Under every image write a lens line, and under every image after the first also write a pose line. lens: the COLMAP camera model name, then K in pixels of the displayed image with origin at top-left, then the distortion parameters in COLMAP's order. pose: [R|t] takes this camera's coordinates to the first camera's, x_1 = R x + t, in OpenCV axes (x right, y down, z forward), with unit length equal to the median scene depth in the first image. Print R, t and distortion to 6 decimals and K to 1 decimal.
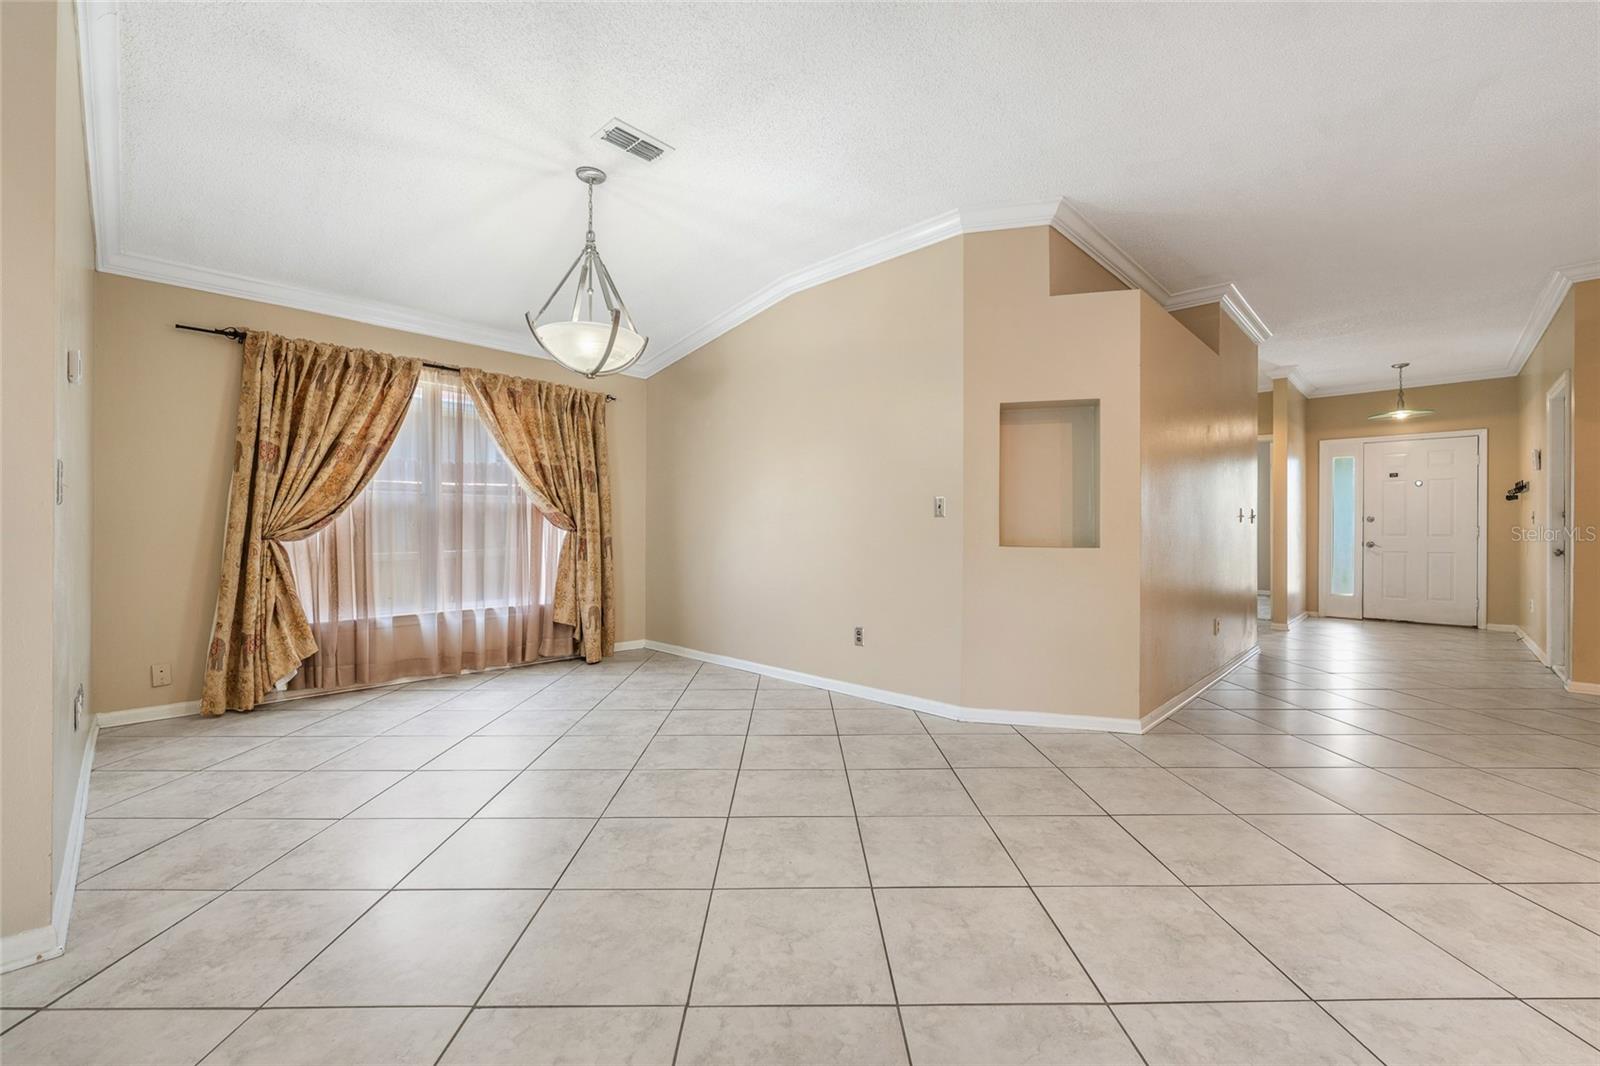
lens RADIAL K [[649.5, 0, 800.0], [0, 649.5, 533.0], [0, 0, 1]] dist [-0.009678, -0.000023]
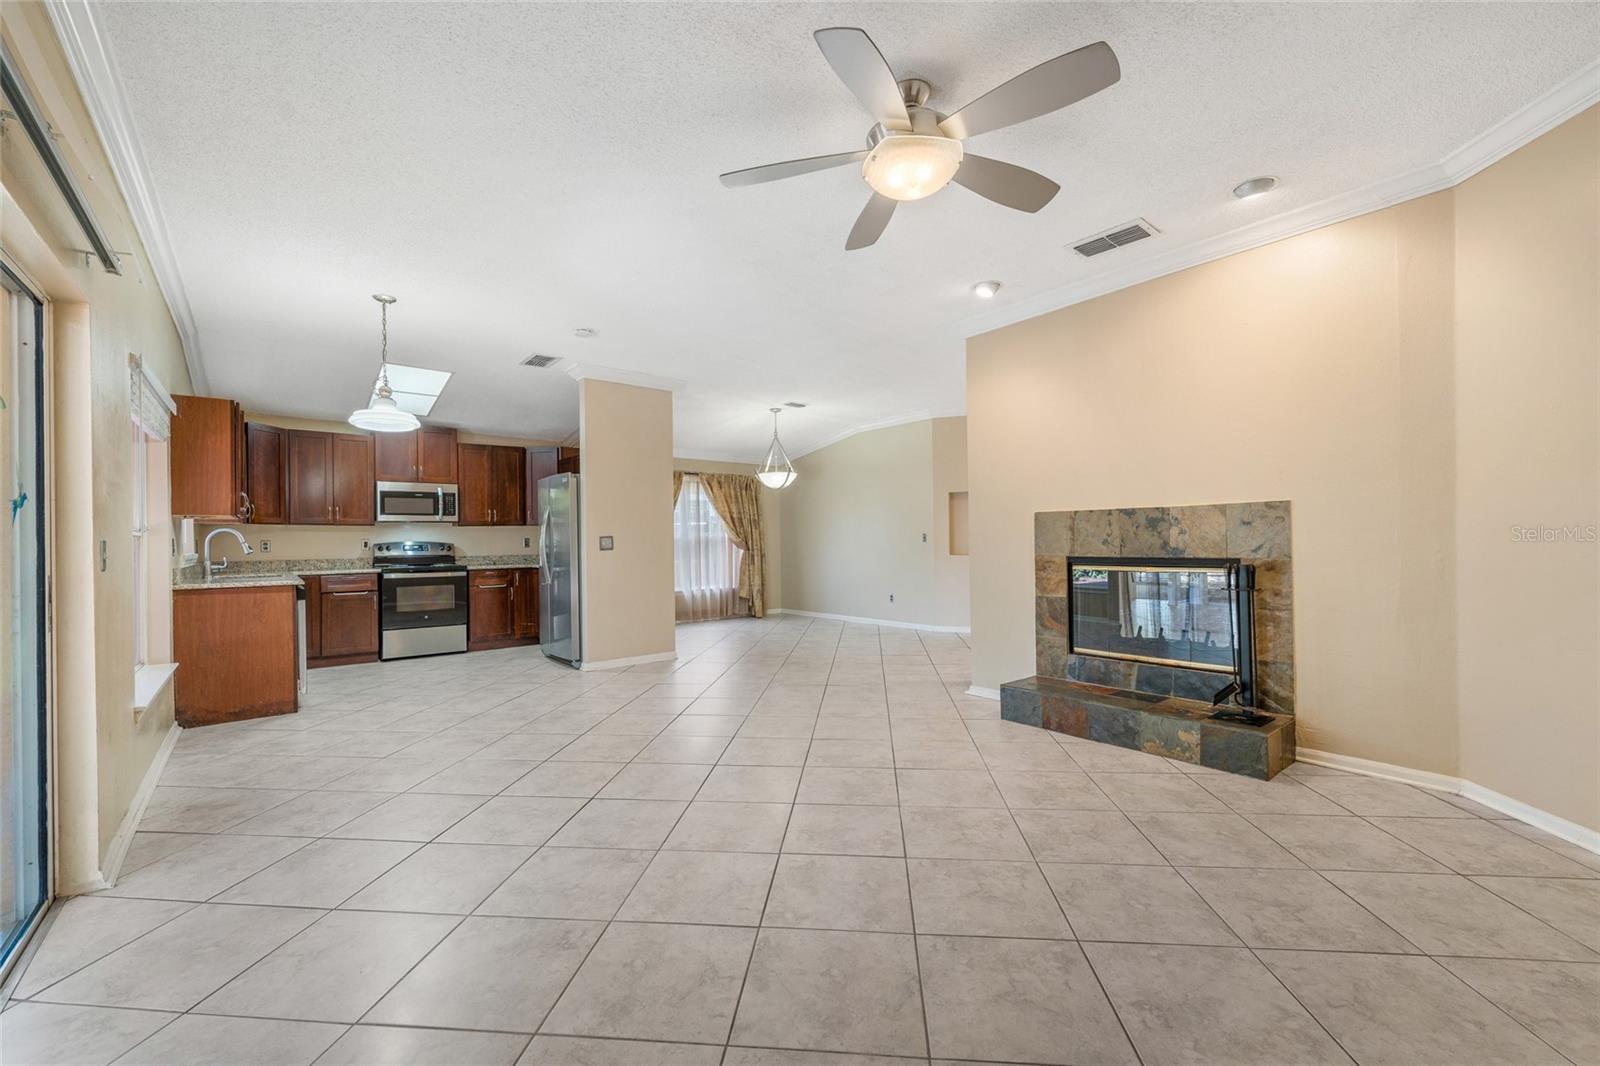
lens RADIAL K [[649.5, 0, 800.0], [0, 649.5, 533.0], [0, 0, 1]] dist [-0.009678, -0.000023]
pose [[0.992762, -0.018418, -0.118677, 0.025894], [0.016204, 0.999677, -0.019601, -0.010375], [0.119000, 0.017536, 0.992739, -0.702056]]
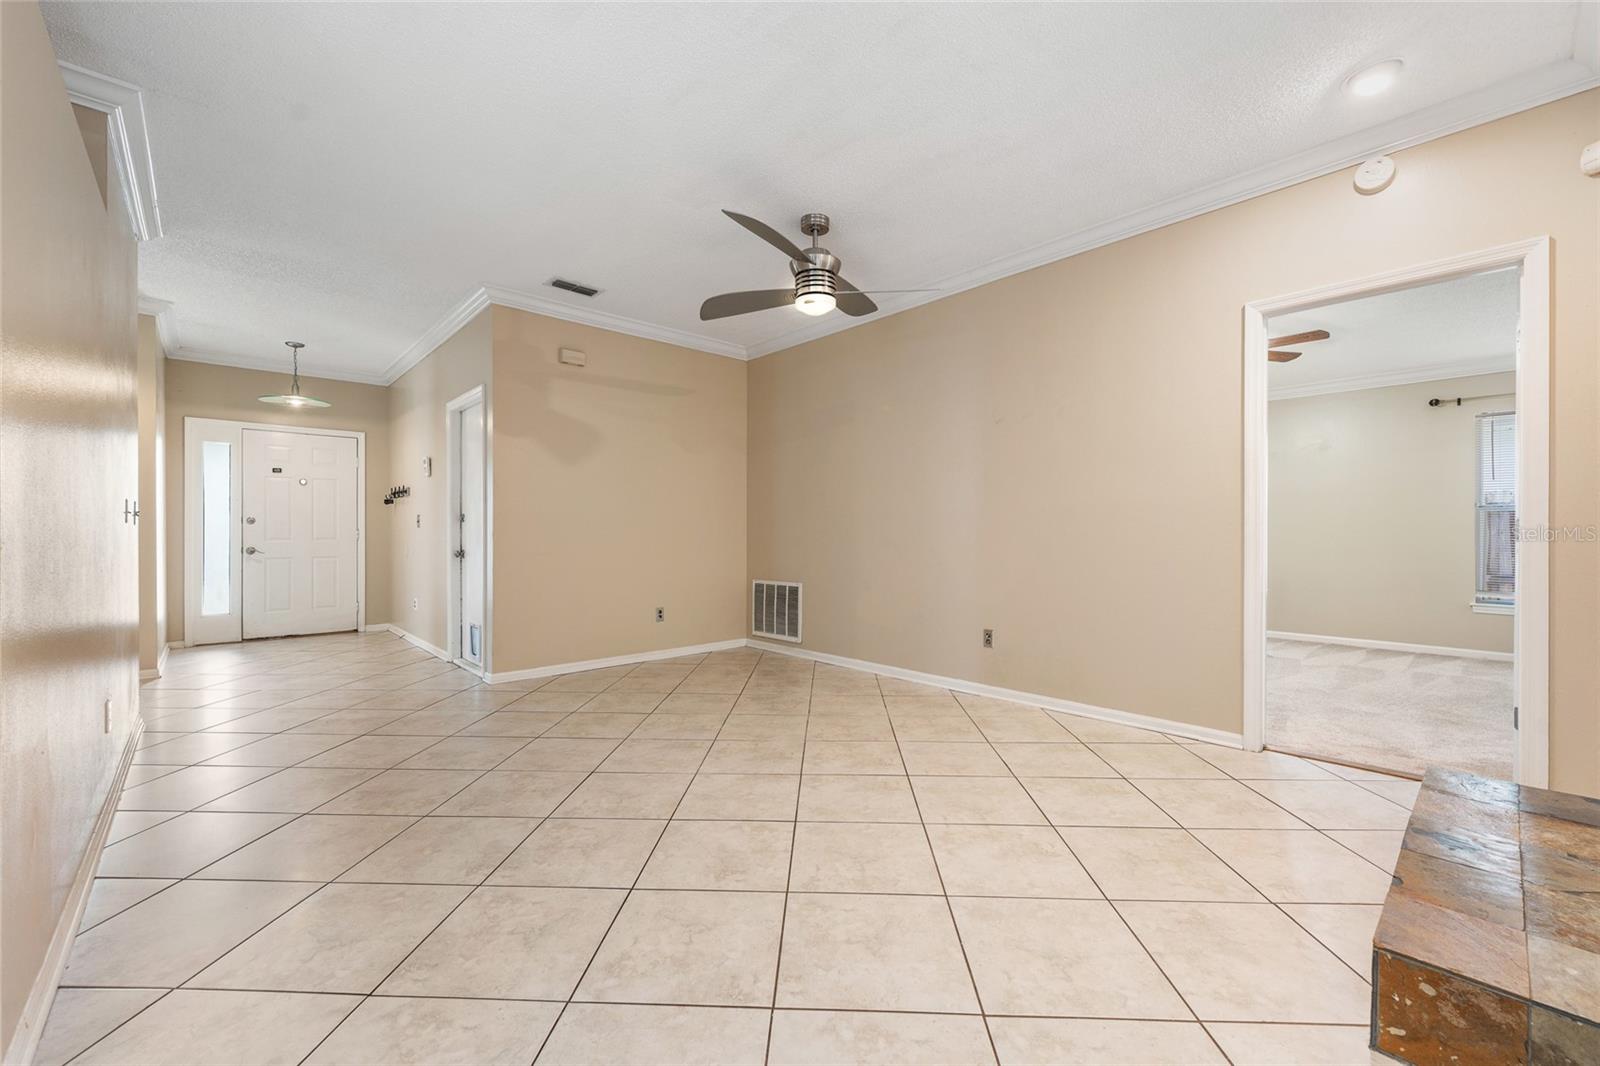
lens RADIAL K [[649.5, 0, 800.0], [0, 649.5, 533.0], [0, 0, 1]] dist [-0.009678, -0.000023]
pose [[0.056828, -0.004021, 0.998376, 0.099521], [0.008420, 0.999958, 0.003548, -0.002484], [-0.998348, 0.008205, 0.056860, 0.271452]]
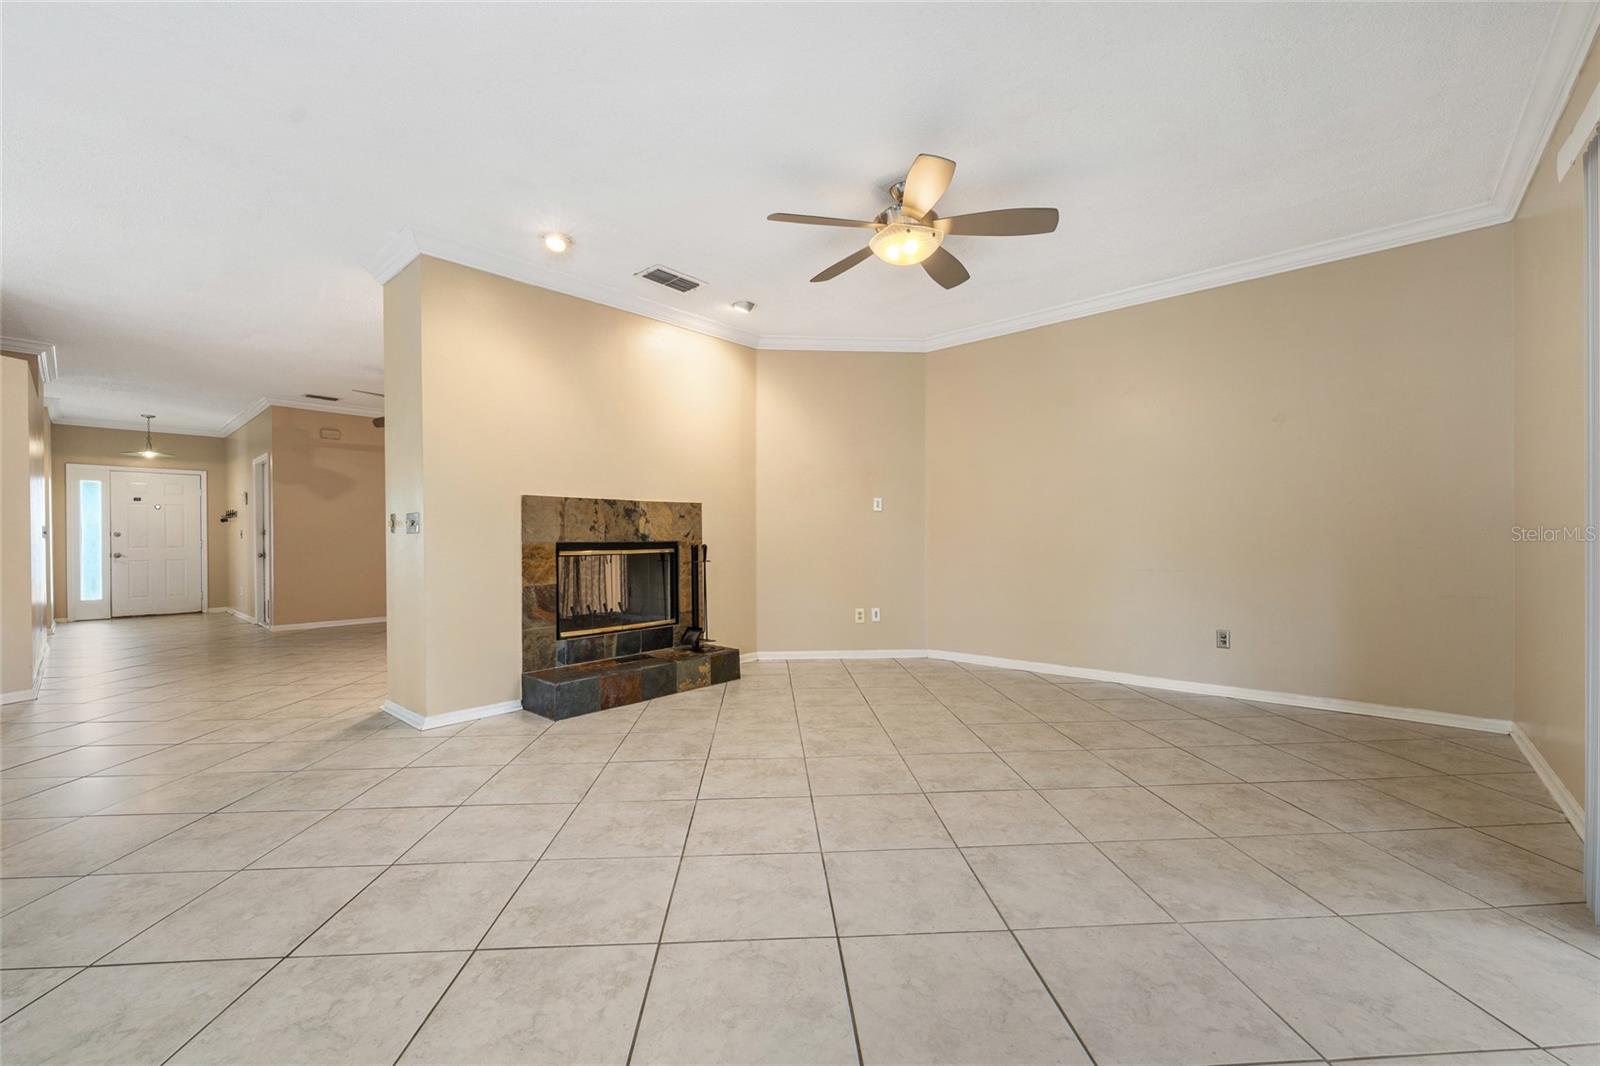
lens RADIAL K [[647.4, 0, 797.7], [0, 647.4, 540.4], [0, 0, 1]] dist [-0.006591, 0.000083]
pose [[-0.044092, -0.004682, 0.999016, -0.423868], [0.014687, 0.999878, 0.005334, 0.002355], [-0.998919, 0.014908, -0.044018, -0.249146]]
